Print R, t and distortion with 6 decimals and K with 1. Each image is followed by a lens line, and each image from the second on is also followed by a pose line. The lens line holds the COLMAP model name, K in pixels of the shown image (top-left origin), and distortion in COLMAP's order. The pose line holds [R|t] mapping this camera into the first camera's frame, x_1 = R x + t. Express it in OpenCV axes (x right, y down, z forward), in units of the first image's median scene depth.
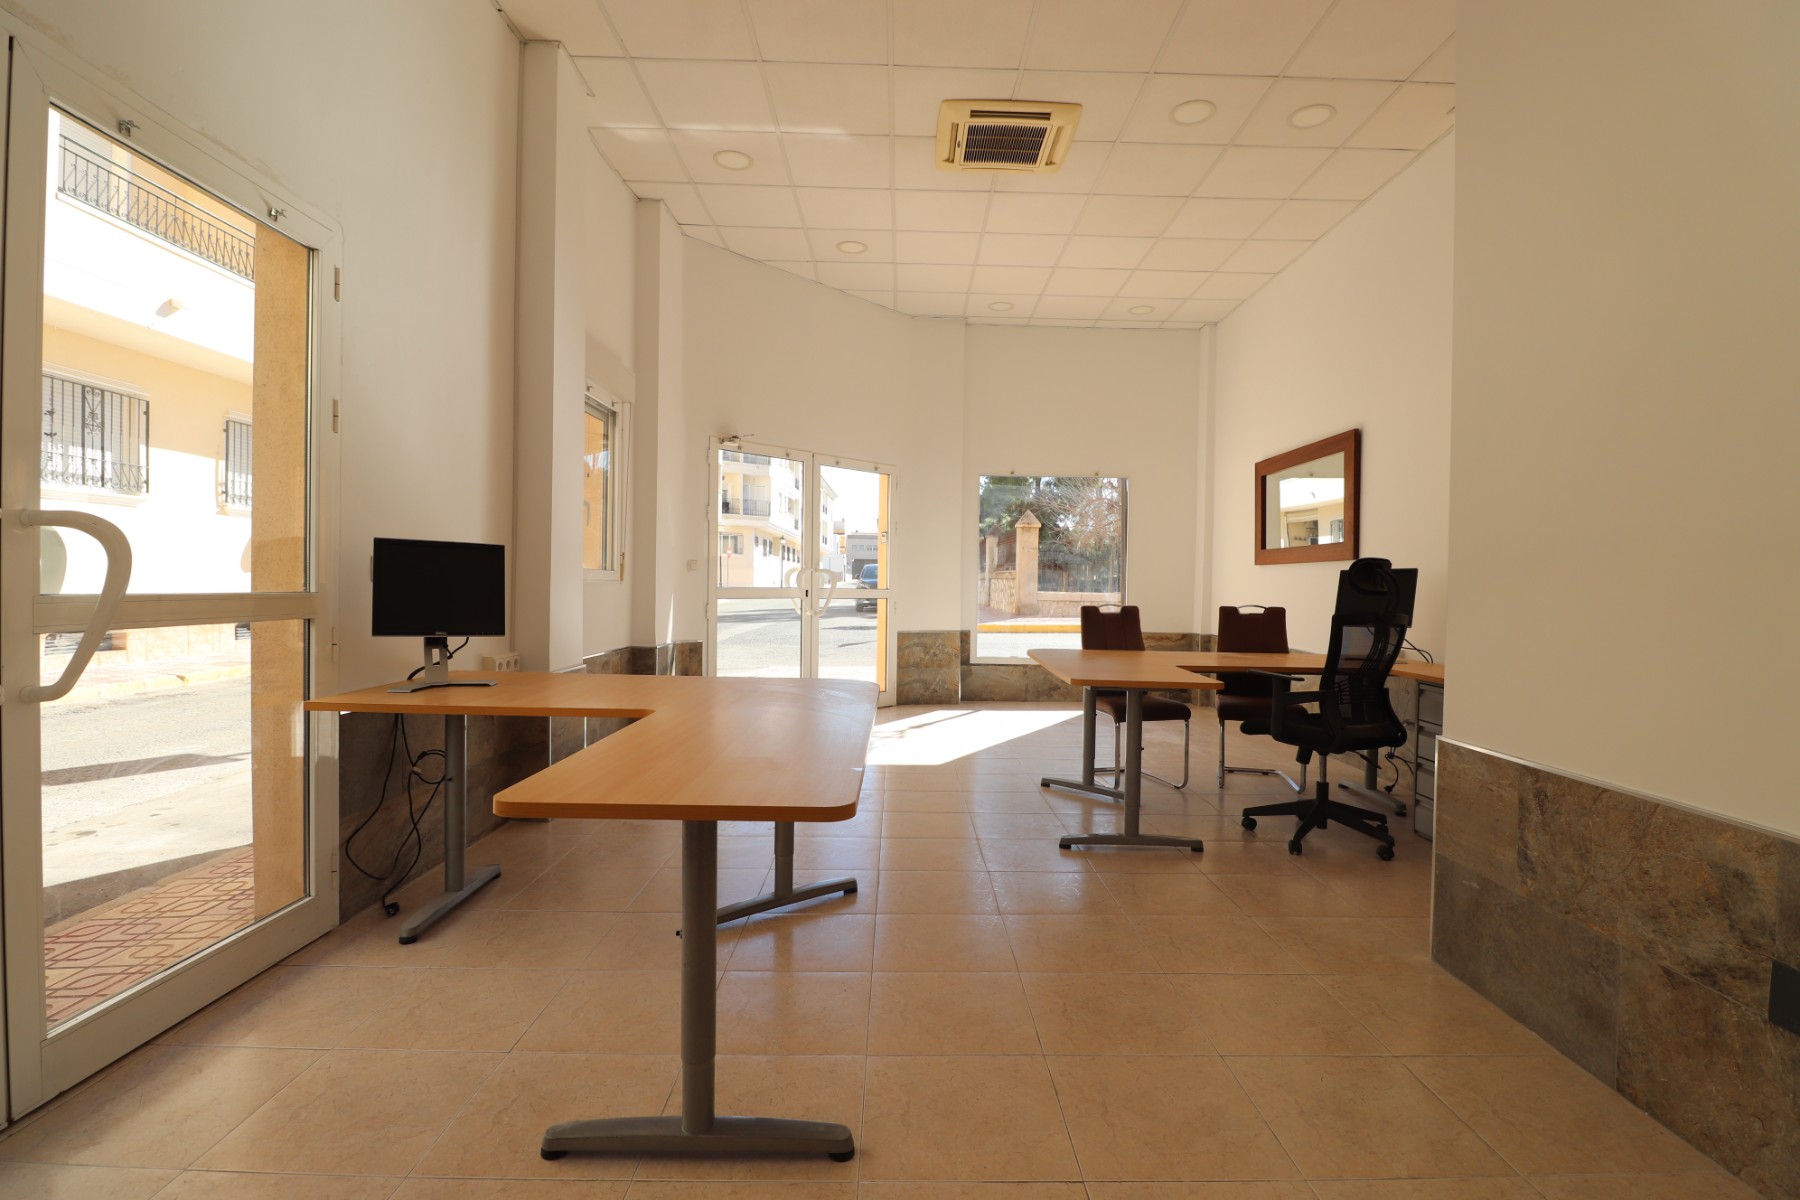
lens RADIAL K [[838.0, 0, 901.0], [0, 838.0, 595.8], [0, 0, 1]] dist [-0.011208, -0.002534]
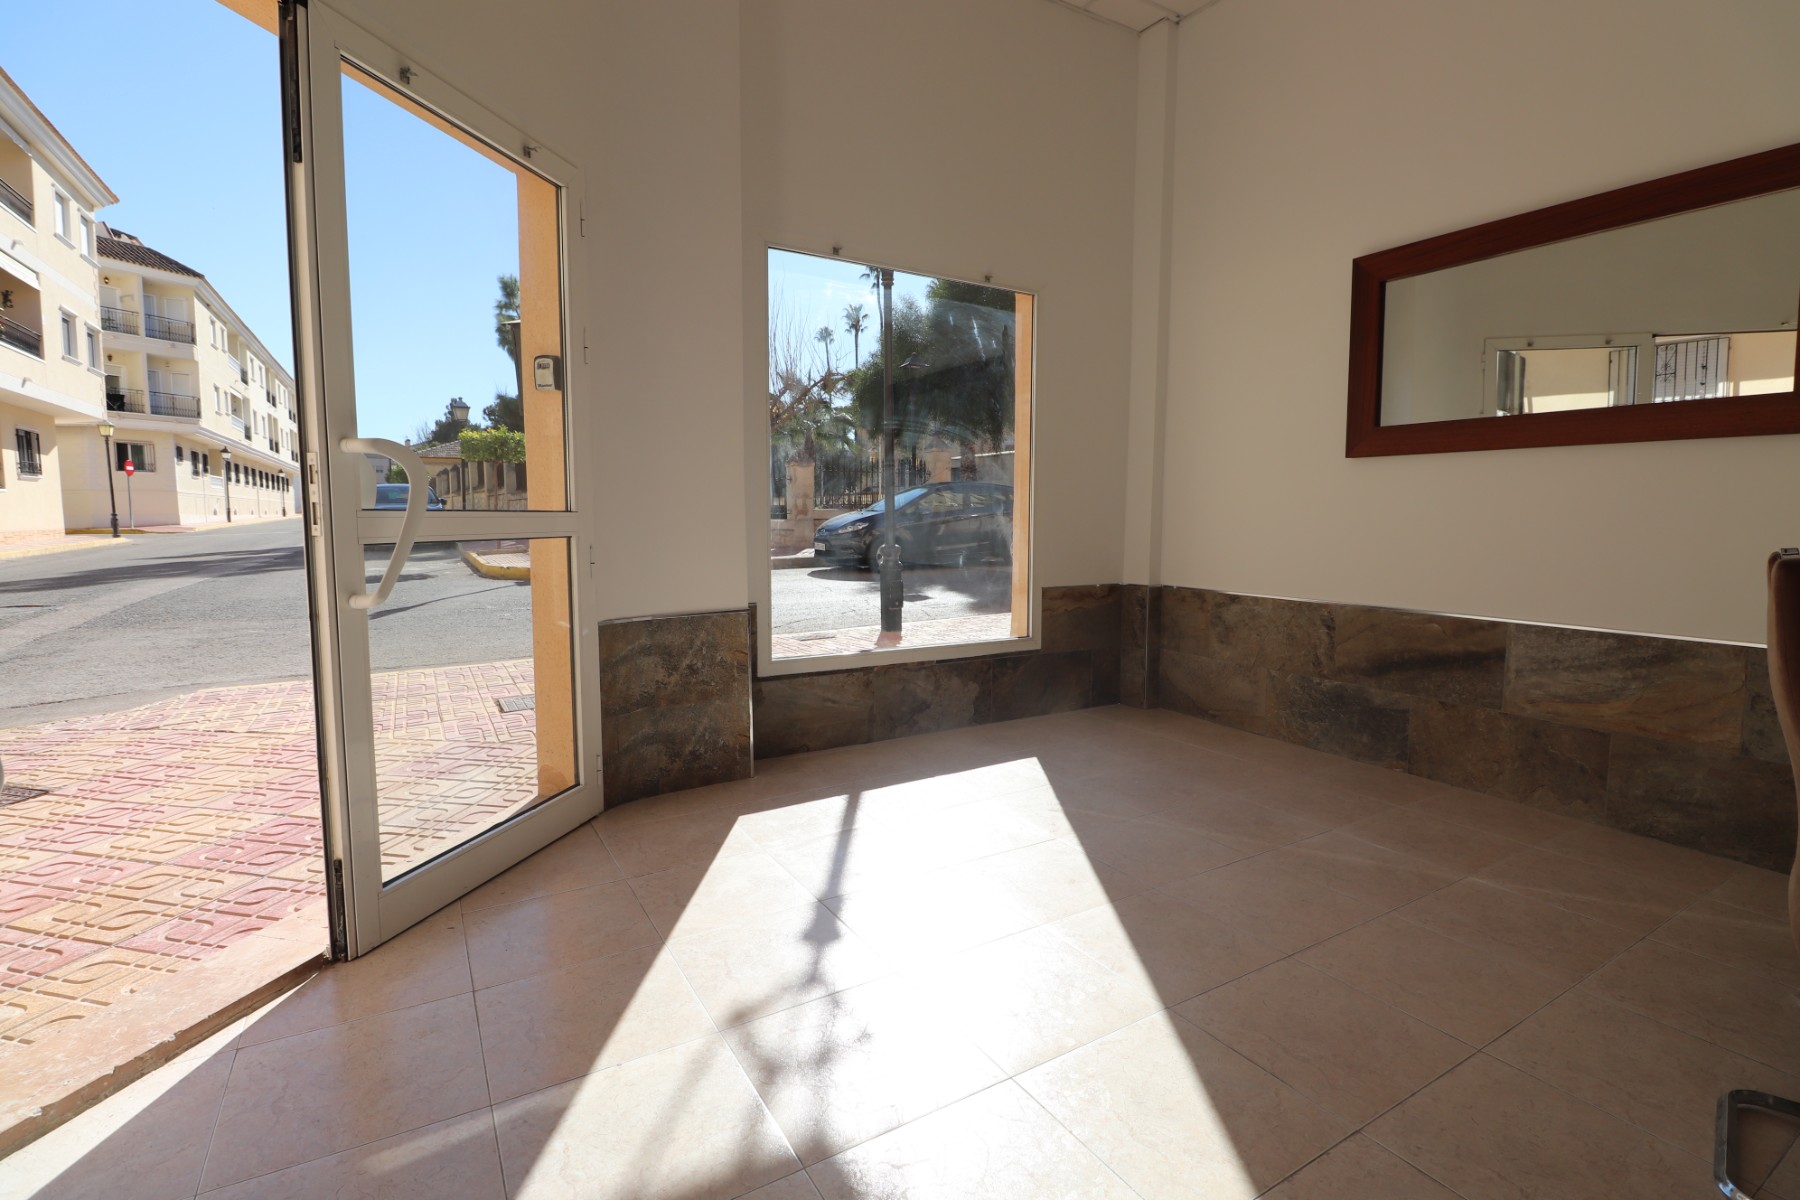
lens RADIAL K [[838.0, 0, 903.4], [0, 838.0, 587.9], [0, 0, 1]] dist [-0.011208, -0.002534]
pose [[0.858901, -0.054664, 0.509216, -0.074936], [0.015311, 0.996584, 0.081157, -0.001364], [-0.511913, -0.061909, 0.856804, 0.582861]]
